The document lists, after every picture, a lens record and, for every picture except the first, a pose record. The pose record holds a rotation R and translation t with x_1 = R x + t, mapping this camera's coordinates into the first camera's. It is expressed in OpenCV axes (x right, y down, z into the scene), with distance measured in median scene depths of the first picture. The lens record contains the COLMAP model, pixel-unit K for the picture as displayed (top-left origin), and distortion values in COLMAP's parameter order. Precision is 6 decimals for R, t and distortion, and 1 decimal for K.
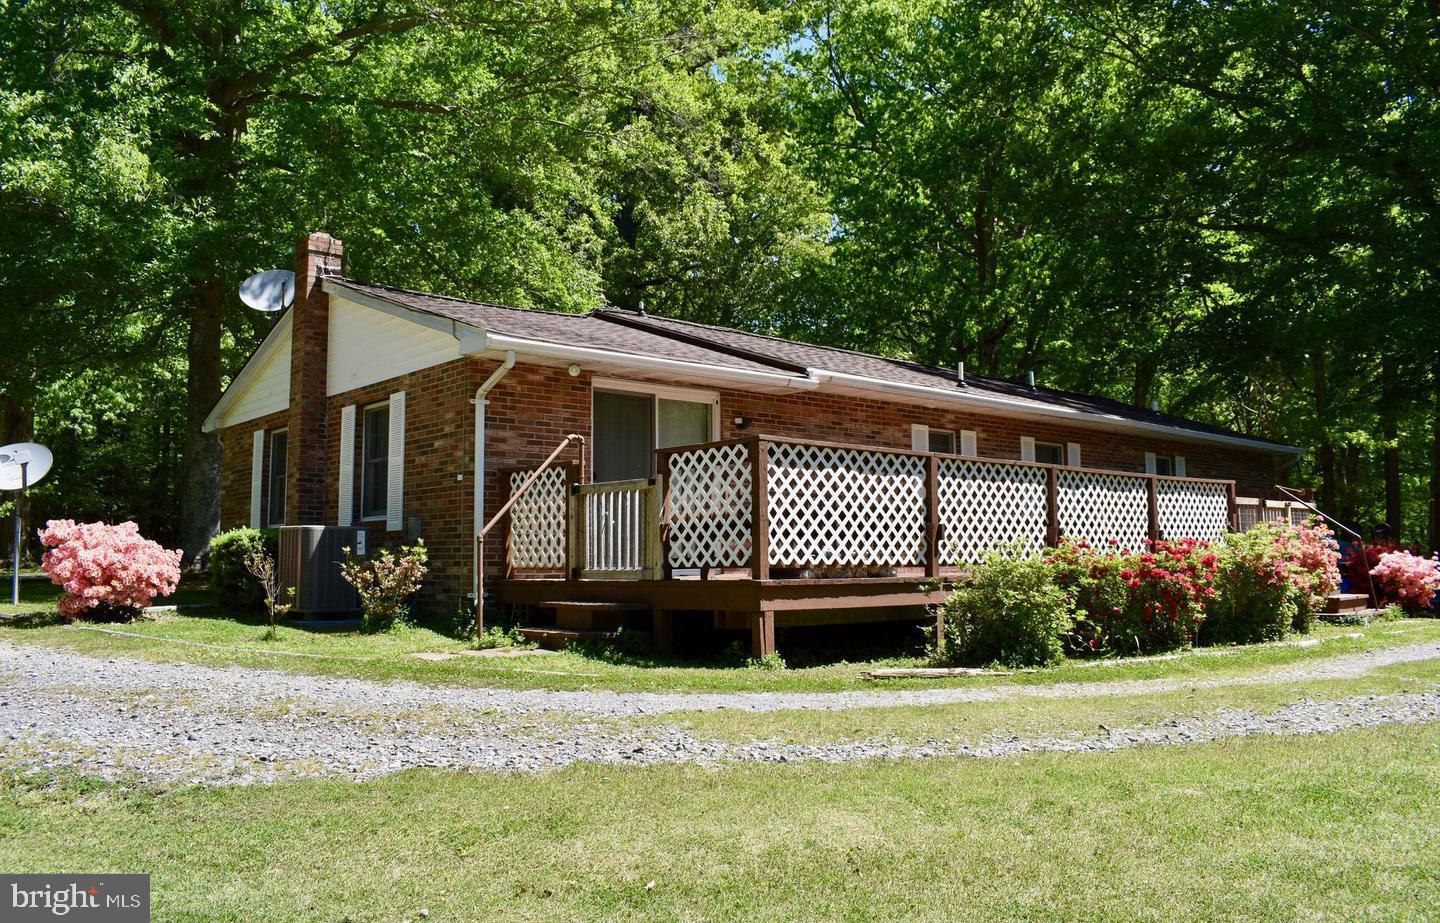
lens RADIAL K [[1052.5, 0, 720.0], [0, 1052.5, 461.5], [0, 0, 1]] dist [0.004740, 0.001978]
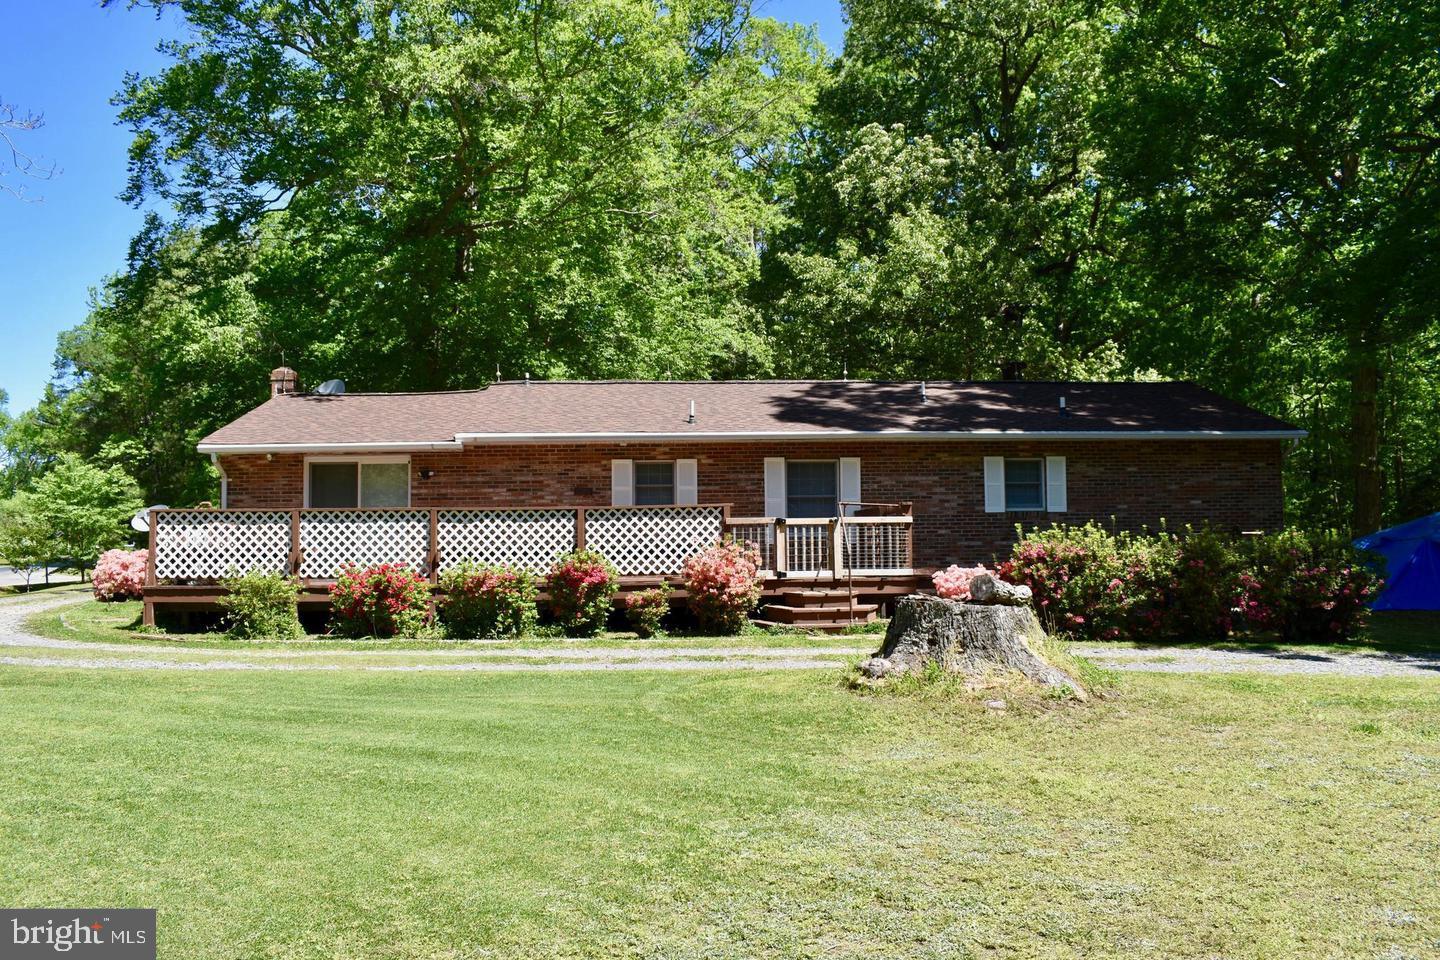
lens RADIAL K [[1139.3, 0, 720.0], [0, 1139.3, 480.0], [0, 0, 1]] dist [-0.087387, 0.008816]
pose [[0.799642, -0.043644, -0.598889, 1.560101], [0.062293, 0.998003, 0.010444, -0.026247], [0.597238, -0.045658, 0.800764, 0.010244]]
